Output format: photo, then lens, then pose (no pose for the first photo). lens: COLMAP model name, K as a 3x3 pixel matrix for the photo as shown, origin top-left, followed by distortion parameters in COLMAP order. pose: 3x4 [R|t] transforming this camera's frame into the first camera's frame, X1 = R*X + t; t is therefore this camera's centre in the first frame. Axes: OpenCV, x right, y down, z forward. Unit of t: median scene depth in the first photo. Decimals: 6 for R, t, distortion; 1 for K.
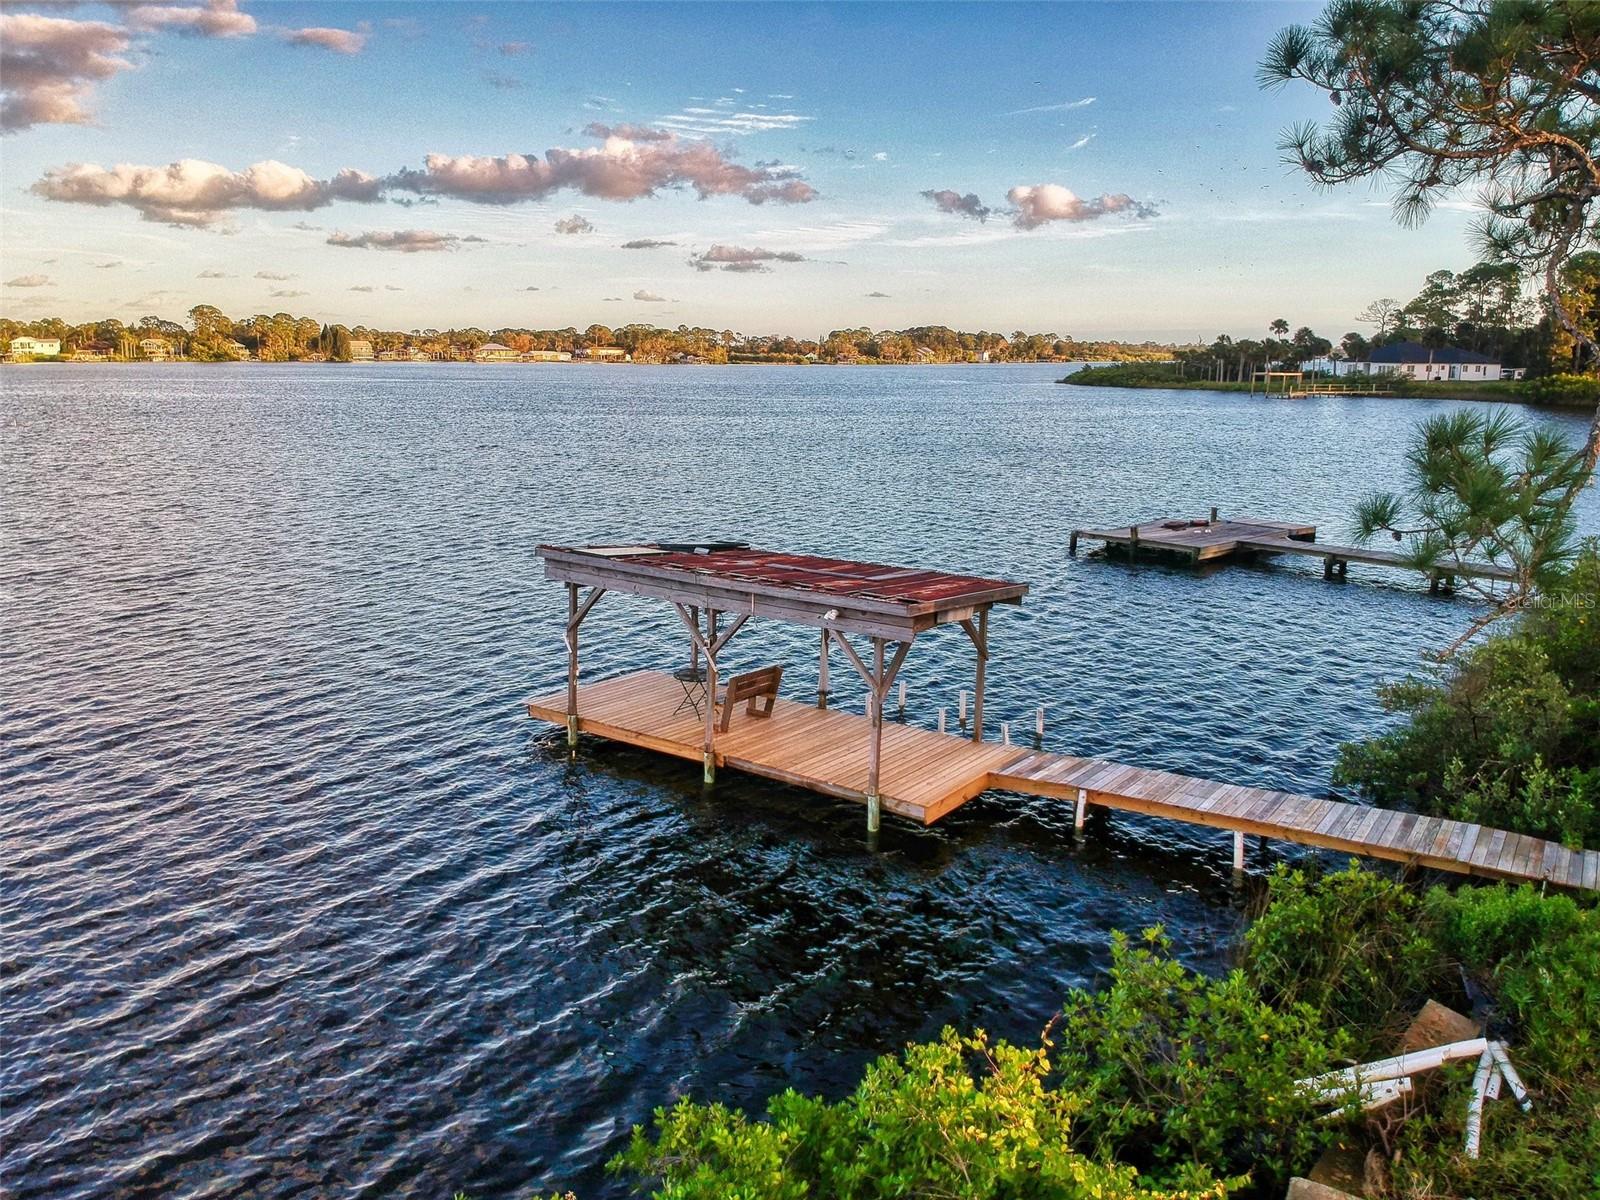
lens RADIAL K [[1177.1, 0, 800.0], [0, 1177.1, 600.0], [0, 0, 1]] dist [0.096521, -0.180693]
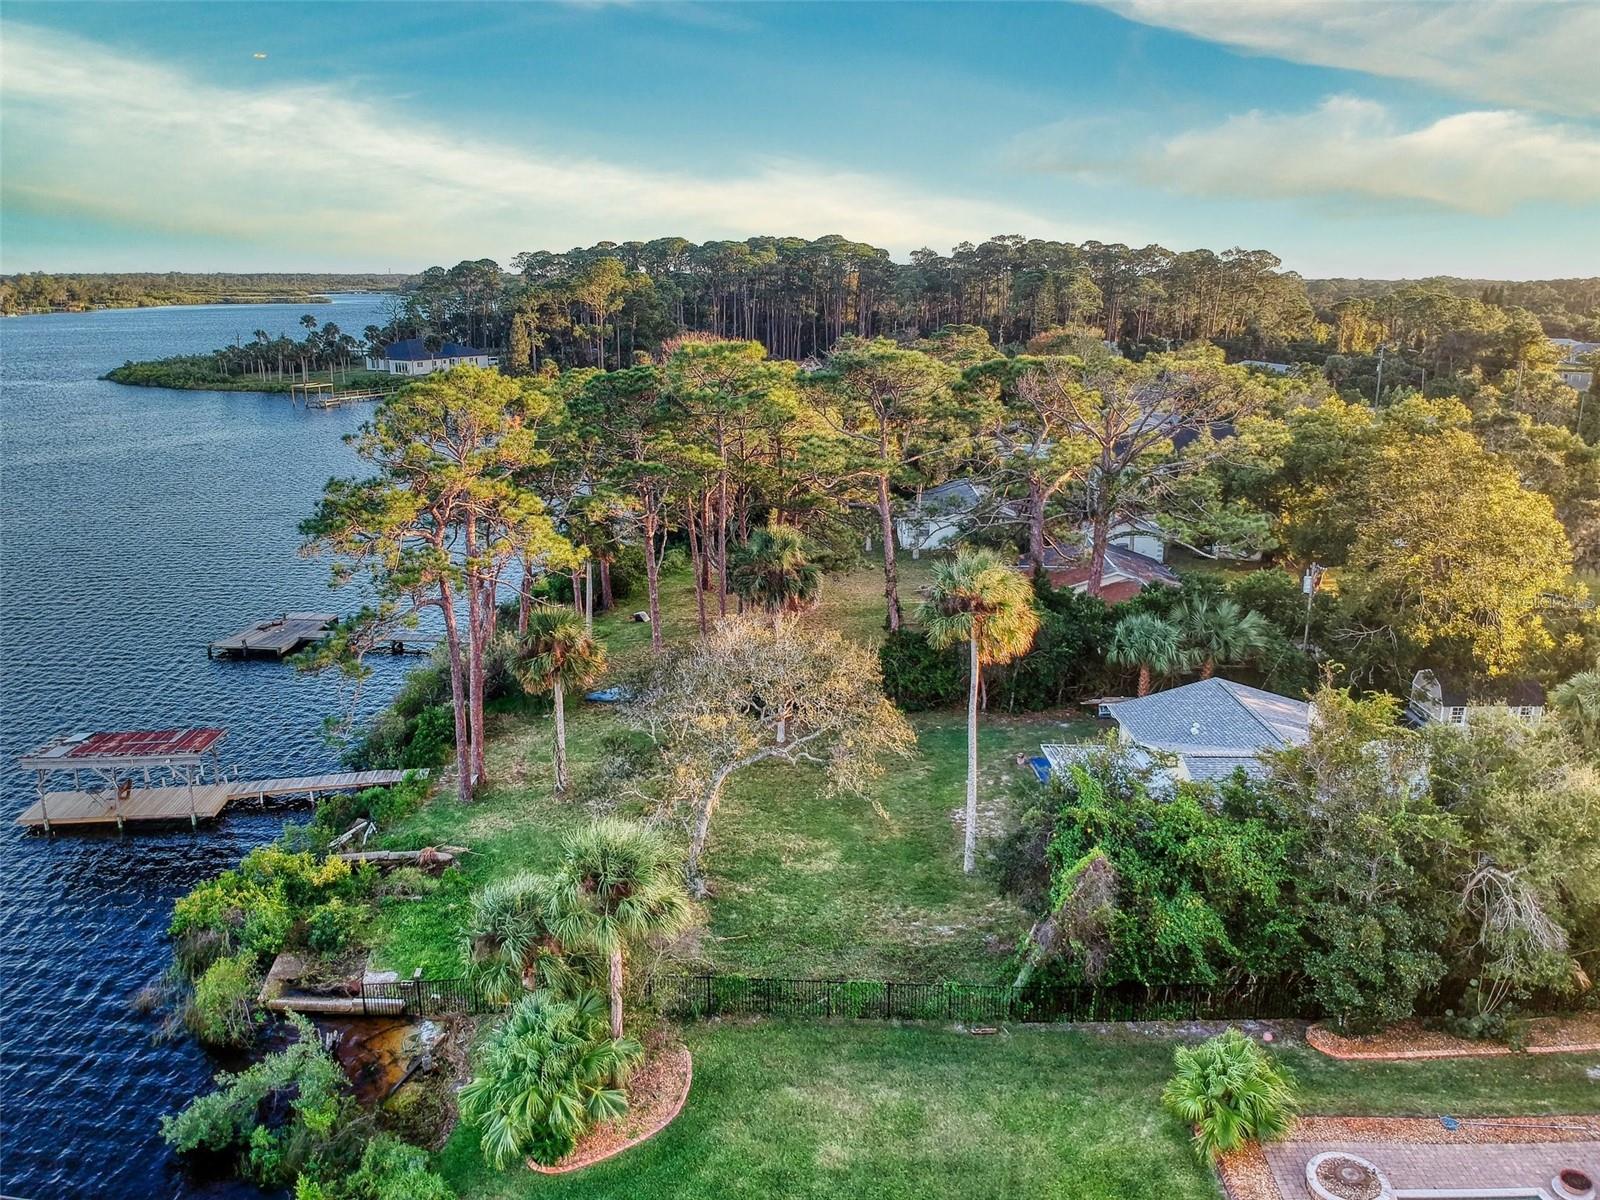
lens RADIAL K [[1177.1, 0, 800.0], [0, 1177.1, 600.0], [0, 0, 1]] dist [0.096521, -0.180693]
pose [[0.732210, -0.184029, 0.655746, -0.048649], [0.142858, 0.982884, 0.116321, -0.035289], [-0.665929, 0.008507, 0.745967, -0.162312]]
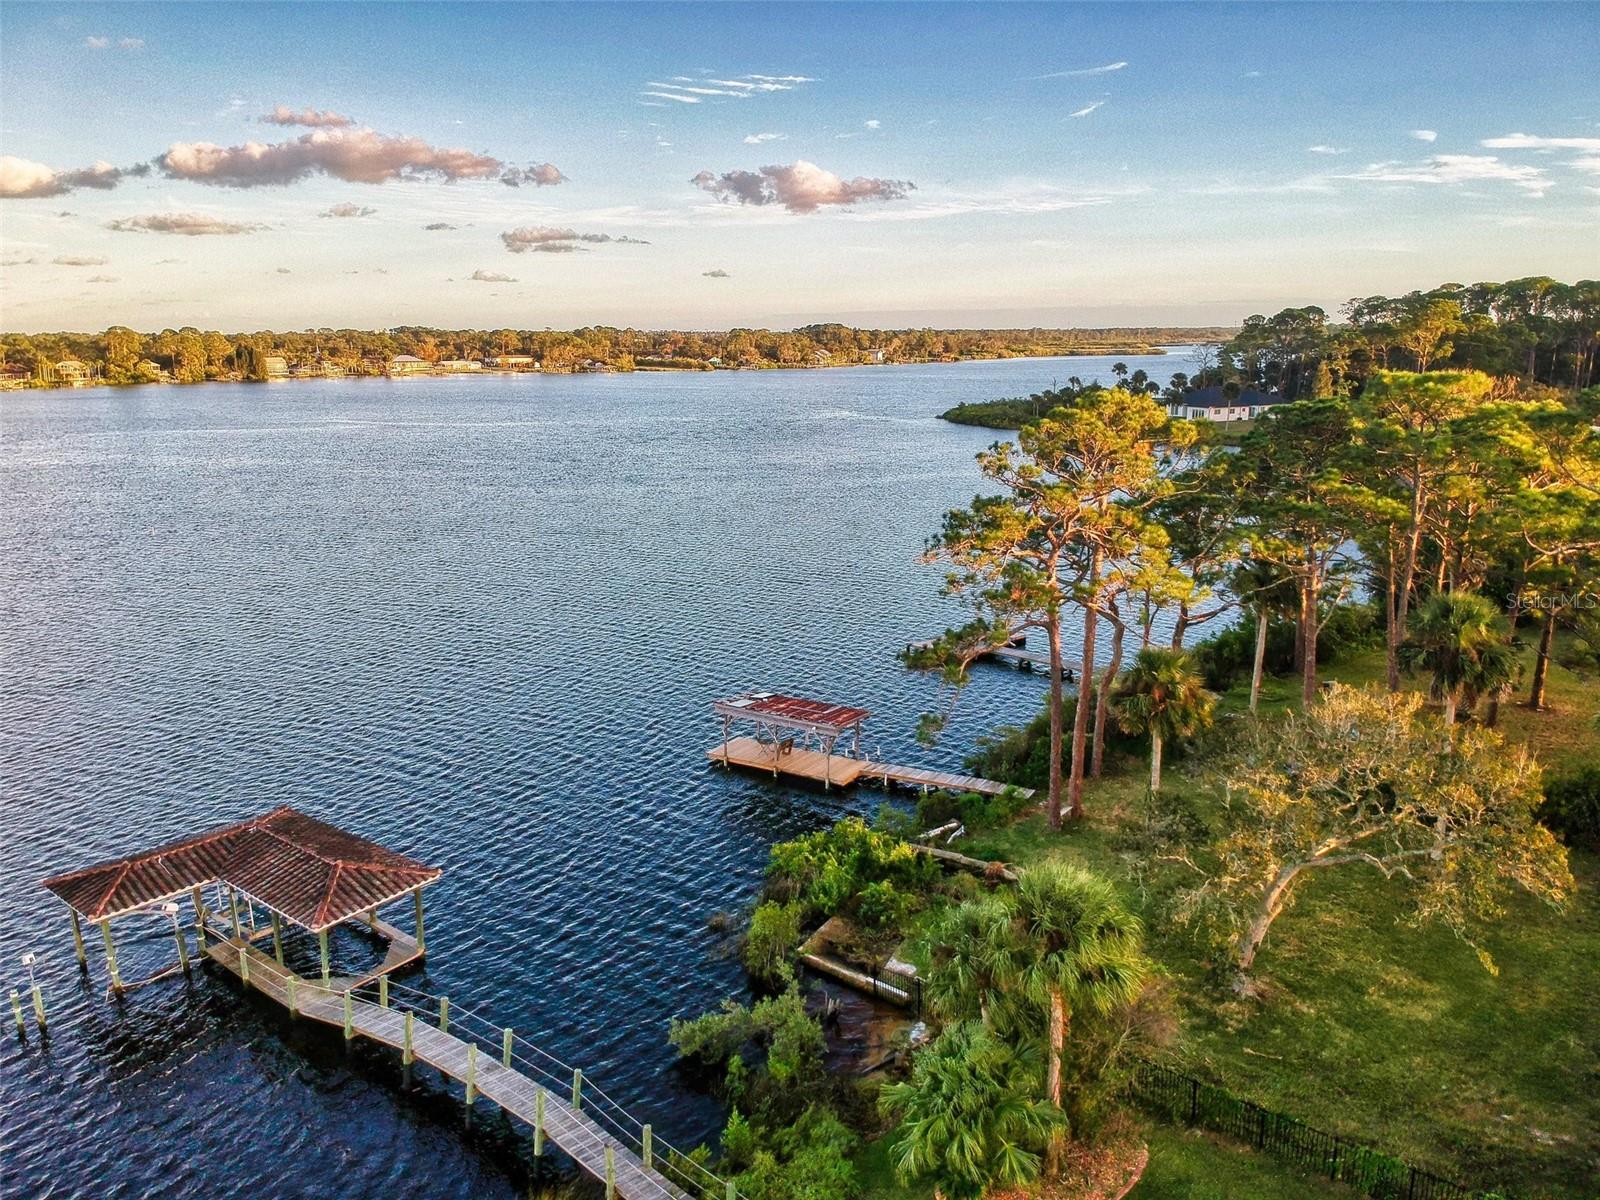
lens RADIAL K [[1177.1, 0, 800.0], [0, 1177.1, 600.0], [0, 0, 1]] dist [0.096521, -0.180693]
pose [[0.996253, -0.032856, 0.080002, -0.019120], [0.031676, 0.999370, 0.015980, -0.028850], [-0.080476, -0.013386, 0.996667, -0.168363]]
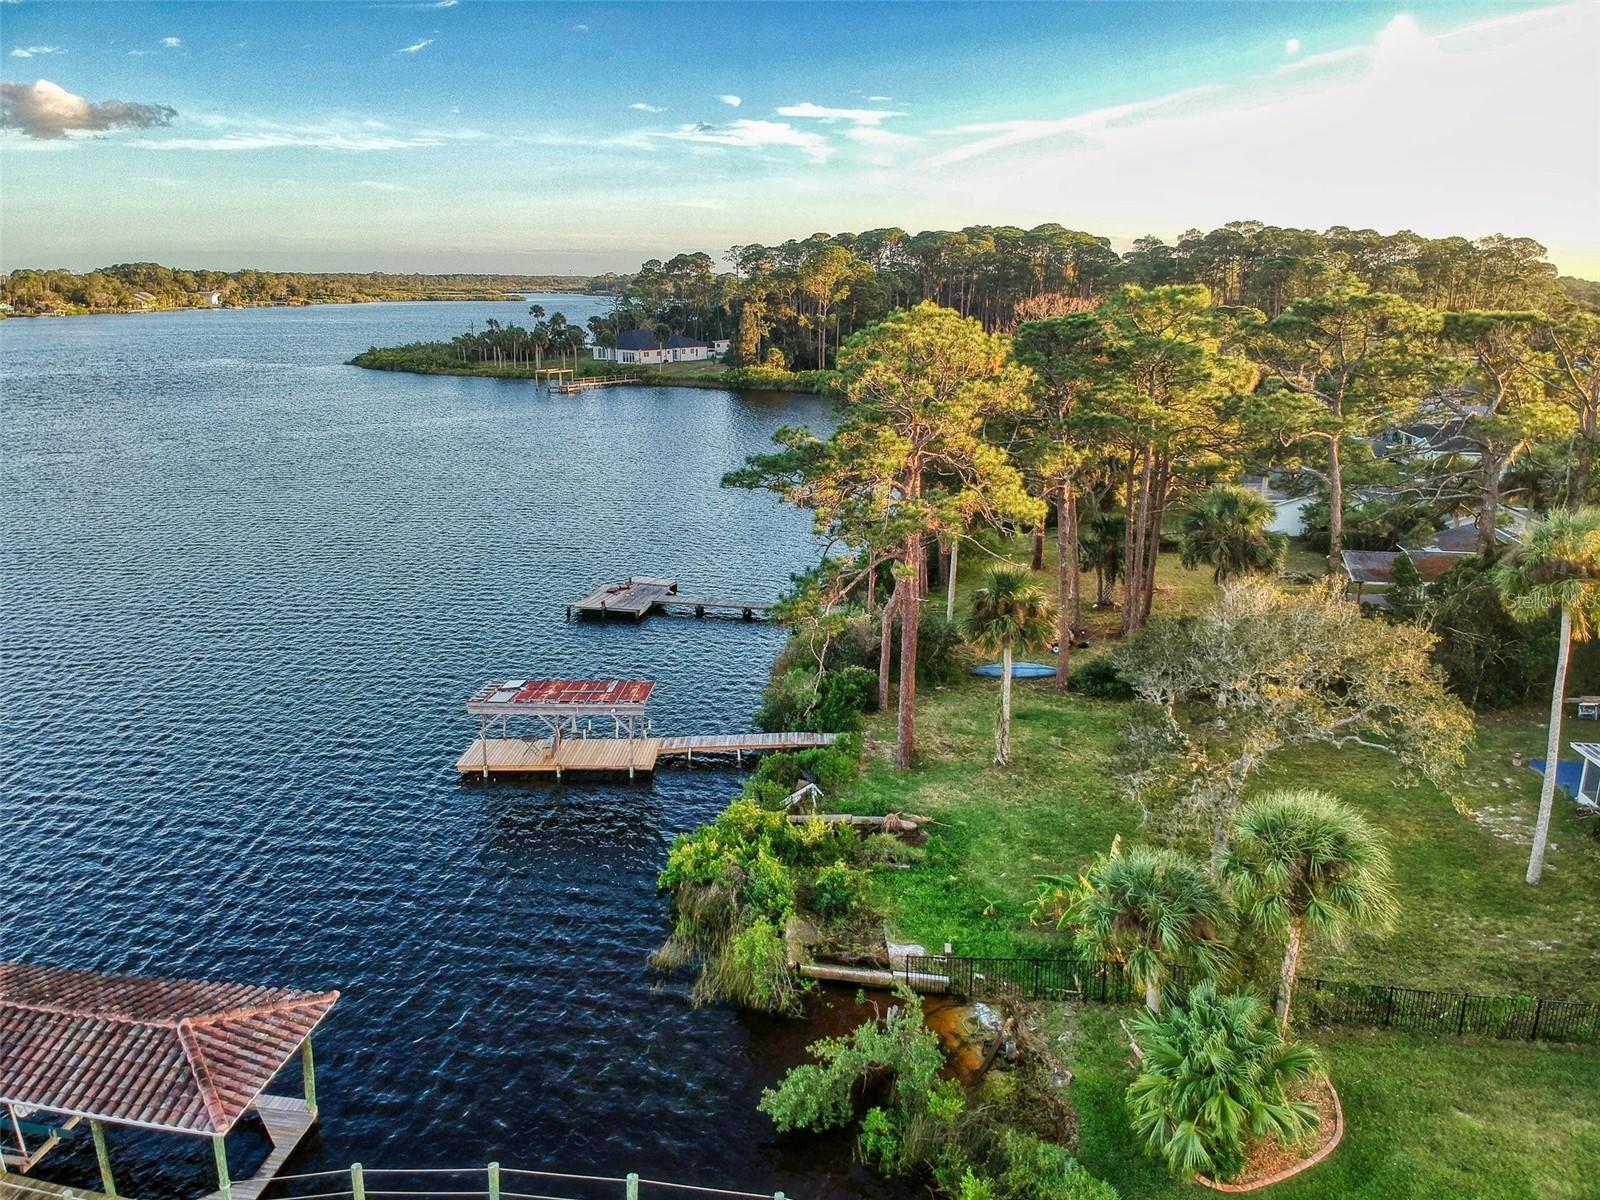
lens RADIAL K [[1173.6, 0, 795.4], [0, 1173.6, 577.2], [0, 0, 1]] dist [0.100415, -0.178960]
pose [[0.817999, -0.146903, 0.556146, -0.081596], [0.122523, 0.989149, 0.081068, -0.034348], [-0.562020, 0.001827, 0.827122, -0.117821]]
